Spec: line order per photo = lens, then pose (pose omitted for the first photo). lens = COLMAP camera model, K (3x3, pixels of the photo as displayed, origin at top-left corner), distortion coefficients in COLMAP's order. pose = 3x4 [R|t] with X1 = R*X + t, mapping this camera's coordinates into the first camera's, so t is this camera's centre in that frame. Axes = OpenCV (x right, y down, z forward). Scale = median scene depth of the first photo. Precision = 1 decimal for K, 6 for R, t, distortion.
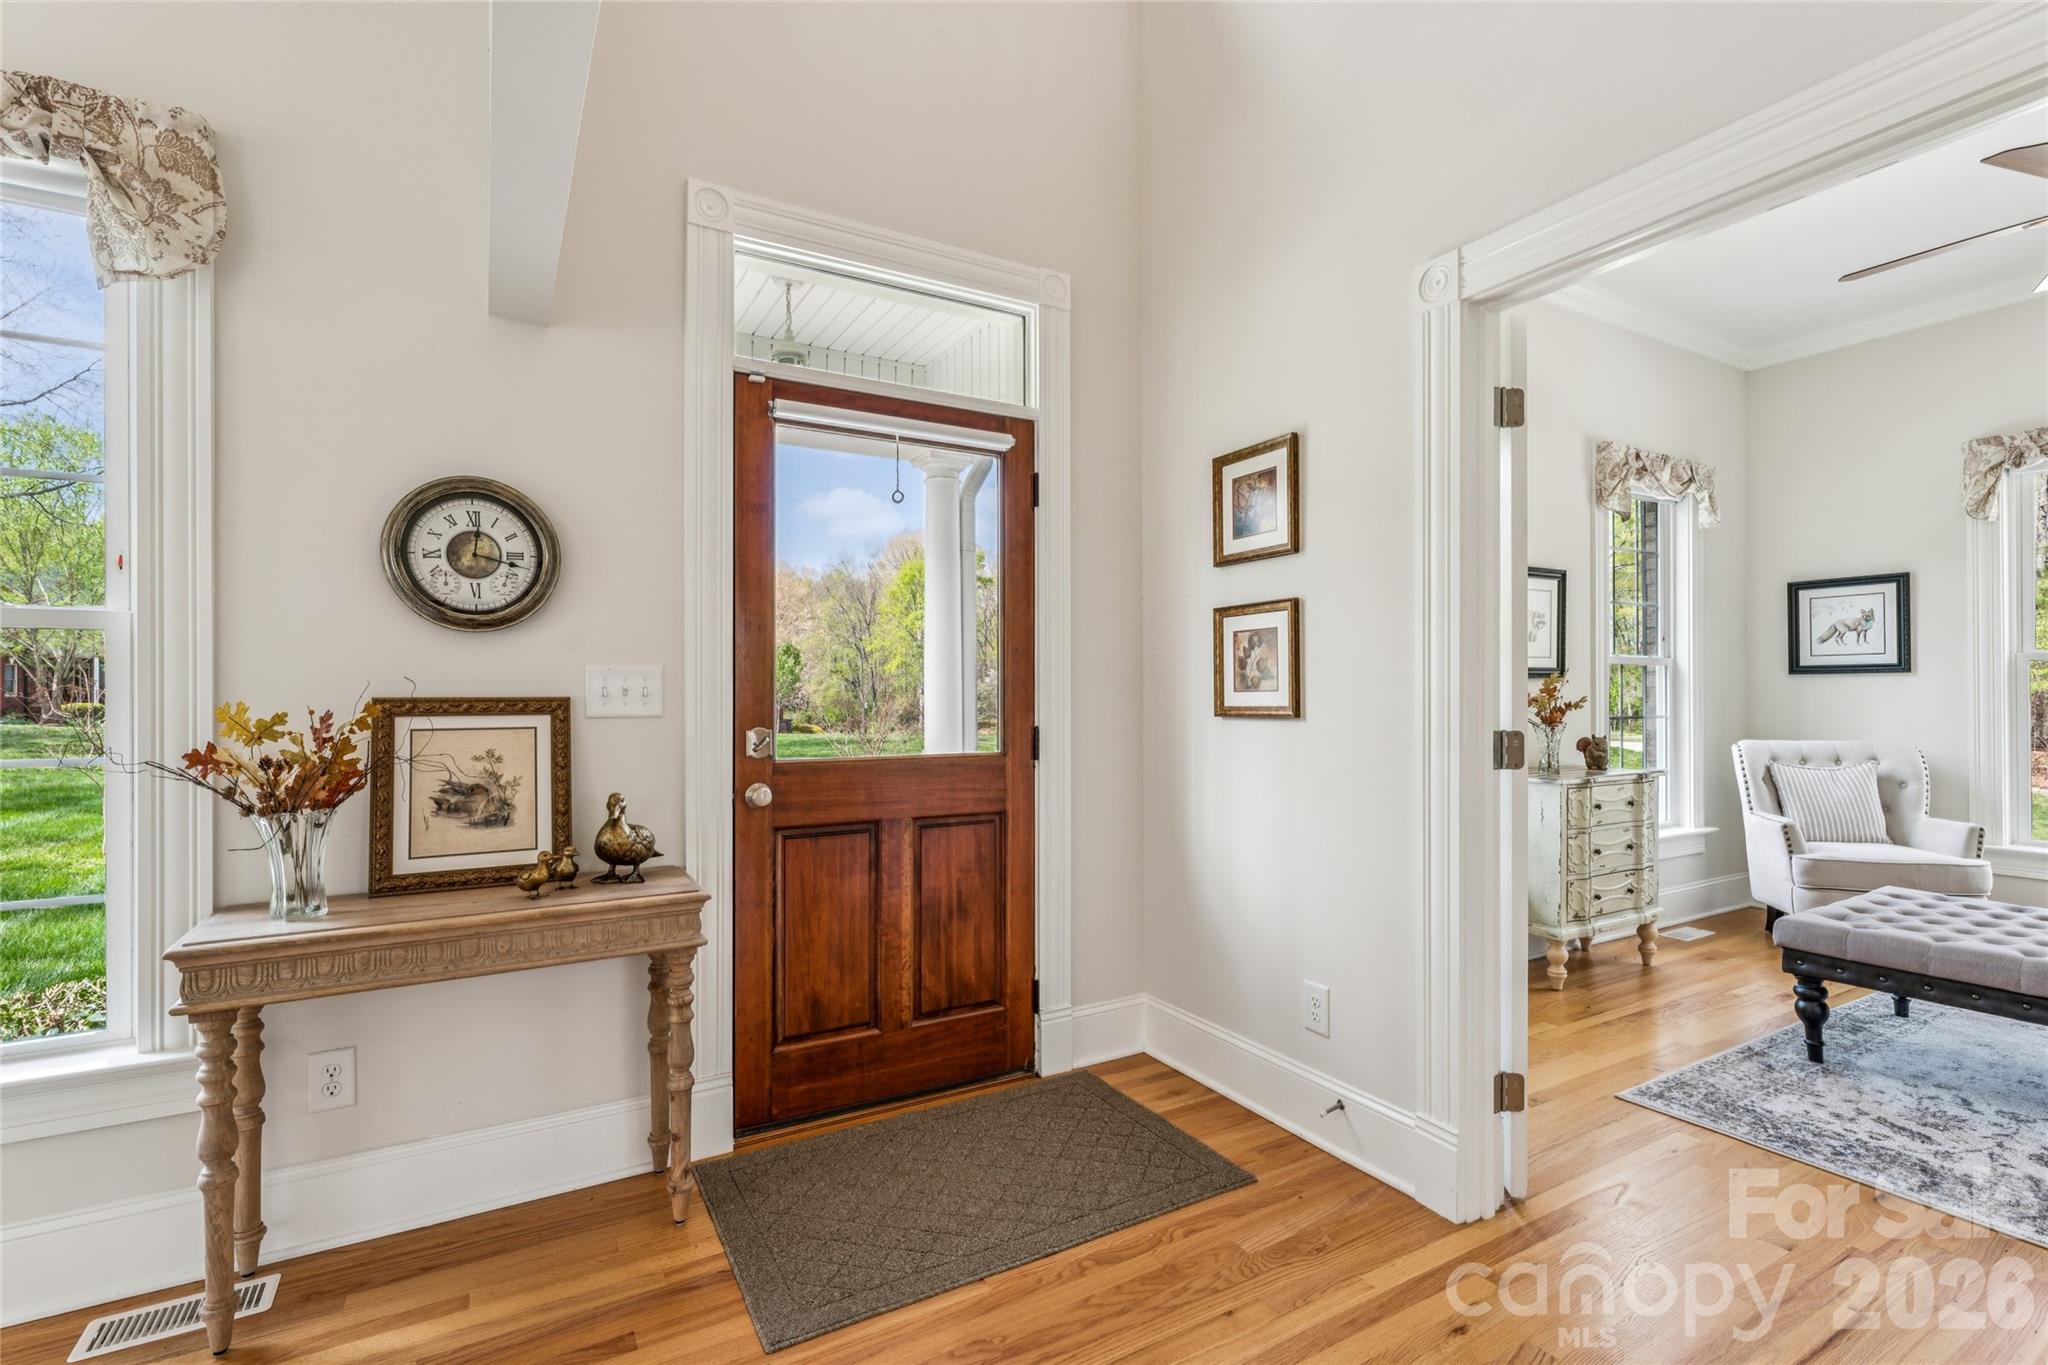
lens RADIAL K [[935.6, 0, 1023.5], [0, 935.6, 695.7], [0, 0, 1]] dist [0.000313, -0.000352]
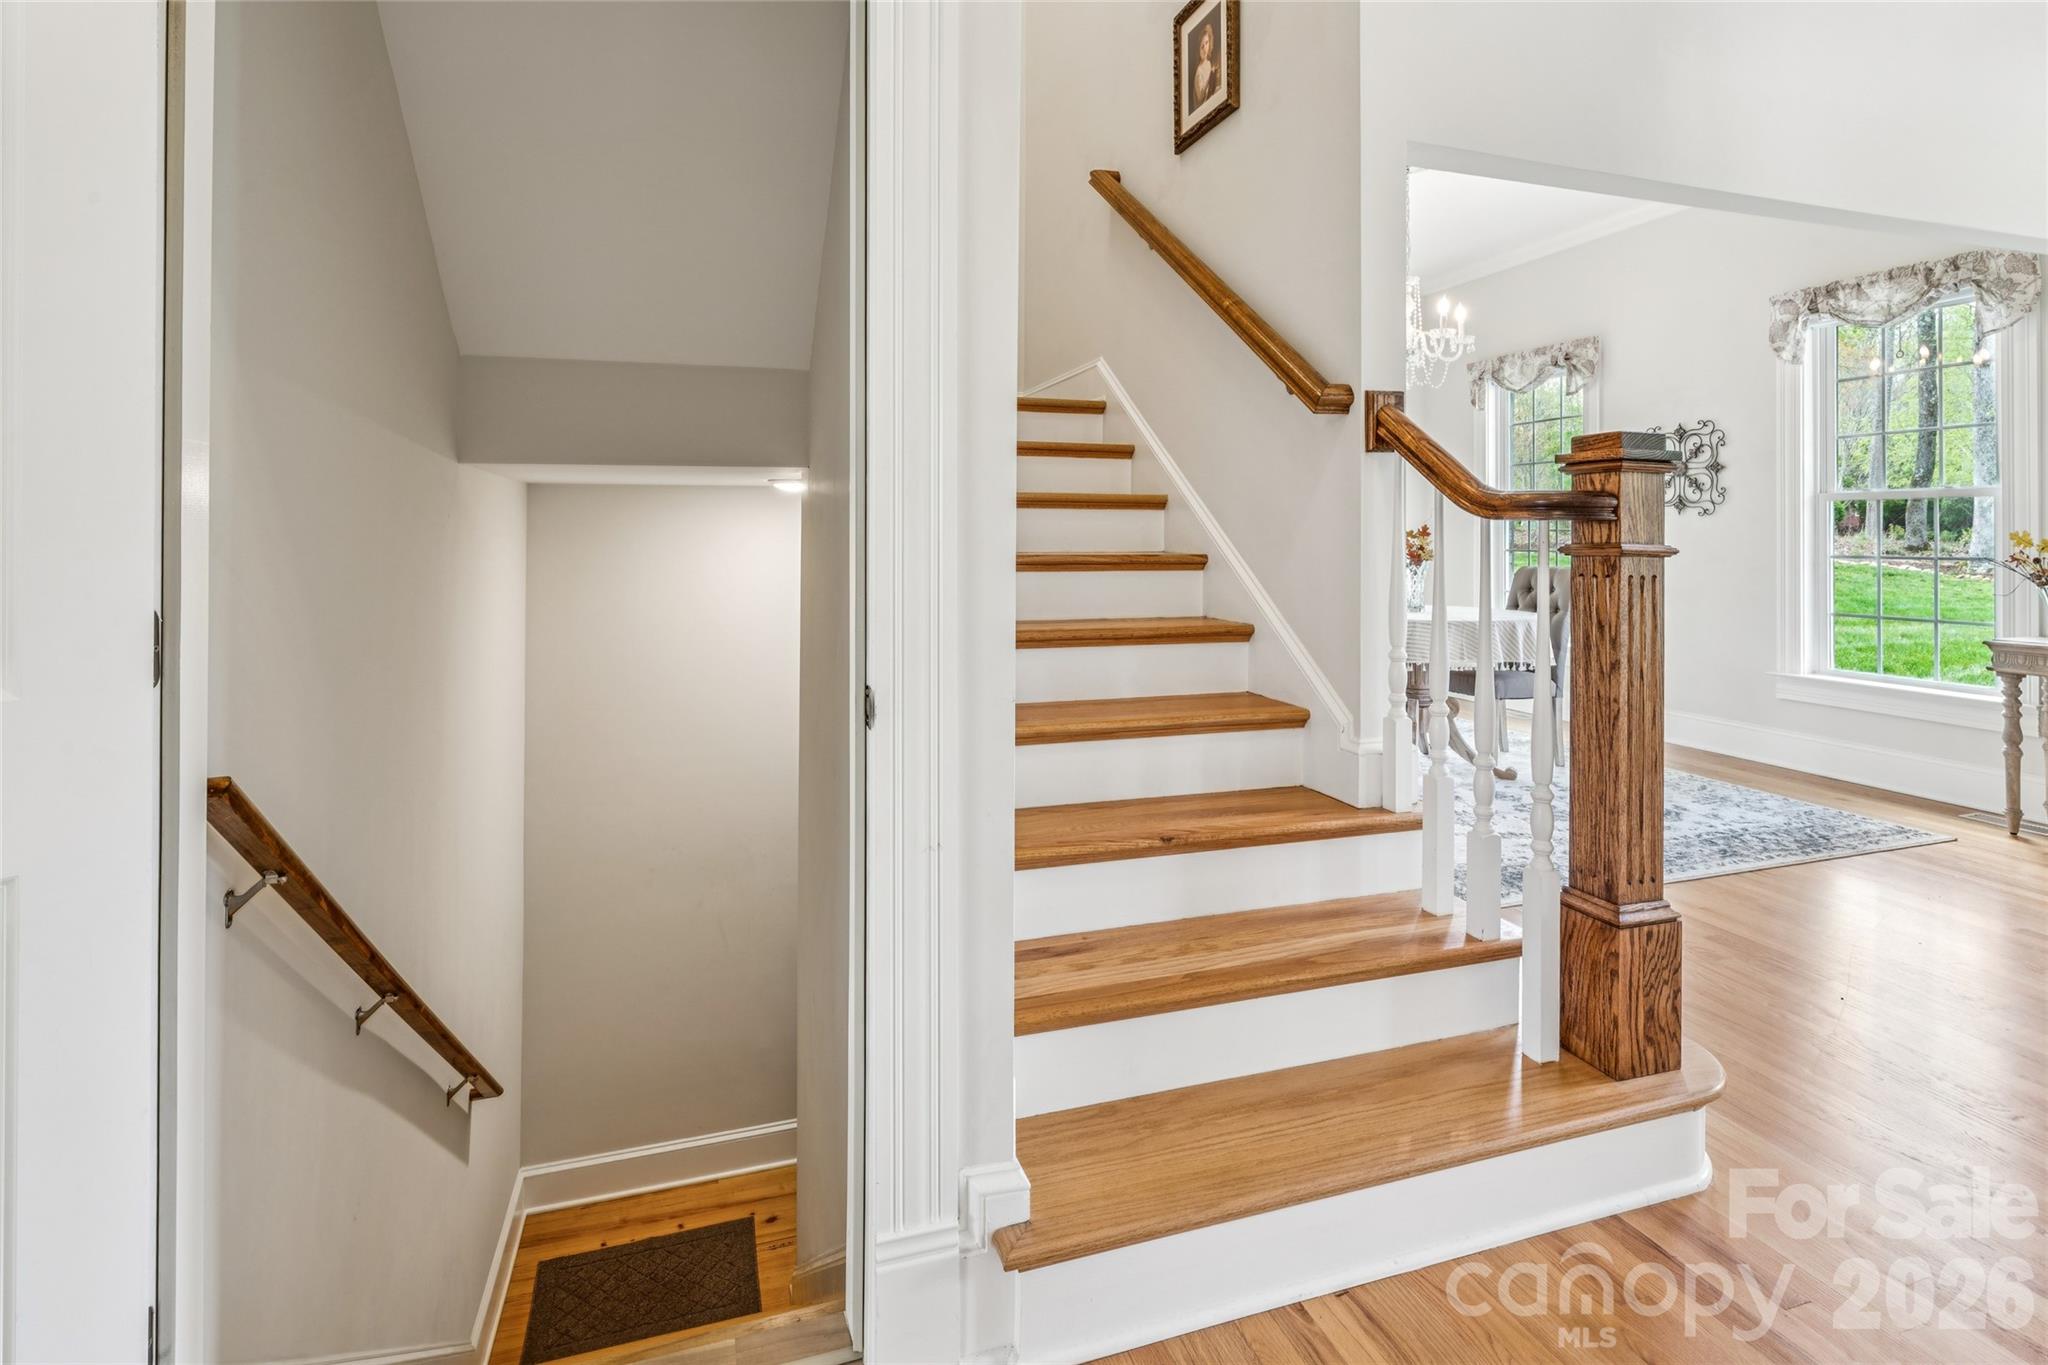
lens RADIAL K [[958.1, 0, 1025.6], [0, 958.1, 524.8], [0, 0, 1]] dist [-0.000135, -0.000346]
pose [[-0.209776, -0.002094, -0.977747, 1.663498], [0.001446, 0.999996, -0.002452, -0.003847], [0.977748, -0.001928, -0.209772, -0.709451]]
